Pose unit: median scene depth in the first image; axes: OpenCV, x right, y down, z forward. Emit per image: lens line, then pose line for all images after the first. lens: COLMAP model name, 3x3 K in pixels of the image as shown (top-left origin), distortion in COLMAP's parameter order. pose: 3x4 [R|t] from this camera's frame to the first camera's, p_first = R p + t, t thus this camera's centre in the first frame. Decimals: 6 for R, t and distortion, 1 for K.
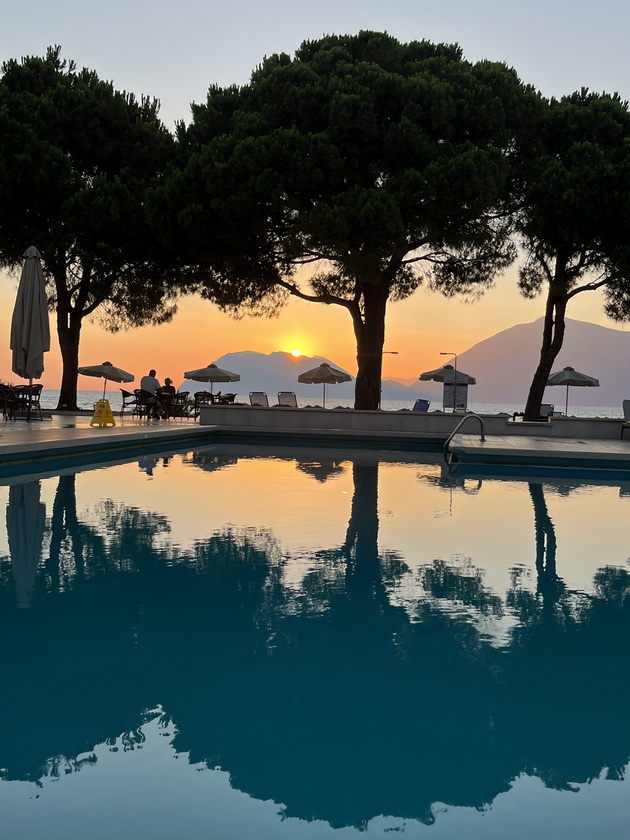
lens RADIAL K [[874.0, 0, 323.2], [0, 874.0, 416.5], [0, 0, 1]] dist [0.032000, 0.000000]
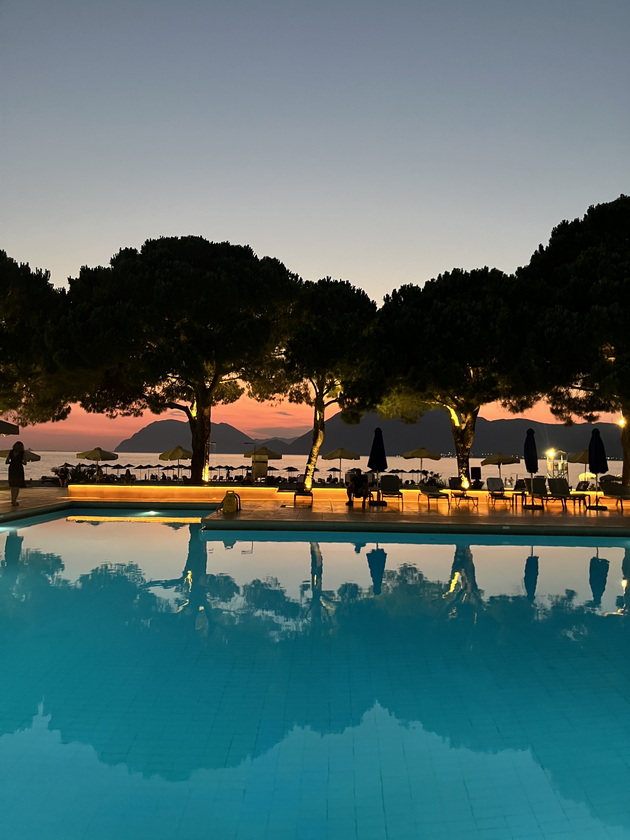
lens RADIAL K [[640.6, 0, 326.8], [0, 640.6, 426.0], [0, 0, 1]] dist [0.042014, -0.046024]
pose [[0.987935, -0.008997, 0.154606, 0.103997], [0.019265, 0.997697, -0.065040, -0.026867], [-0.153664, 0.067234, 0.985833, -0.113708]]
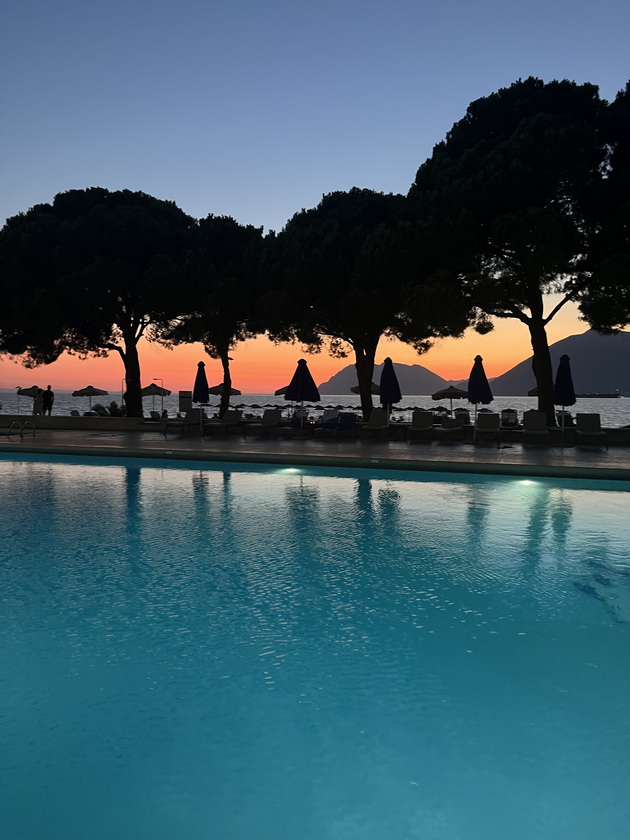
lens RADIAL K [[640.6, 0, 316.3], [0, 640.6, 414.0], [0, 0, 1]] dist [0.042014, -0.046024]
pose [[0.986230, -0.013627, -0.164816, 0.621739], [0.014217, 0.999896, 0.002402, -0.003360], [0.164766, -0.004713, 0.986321, -0.126109]]
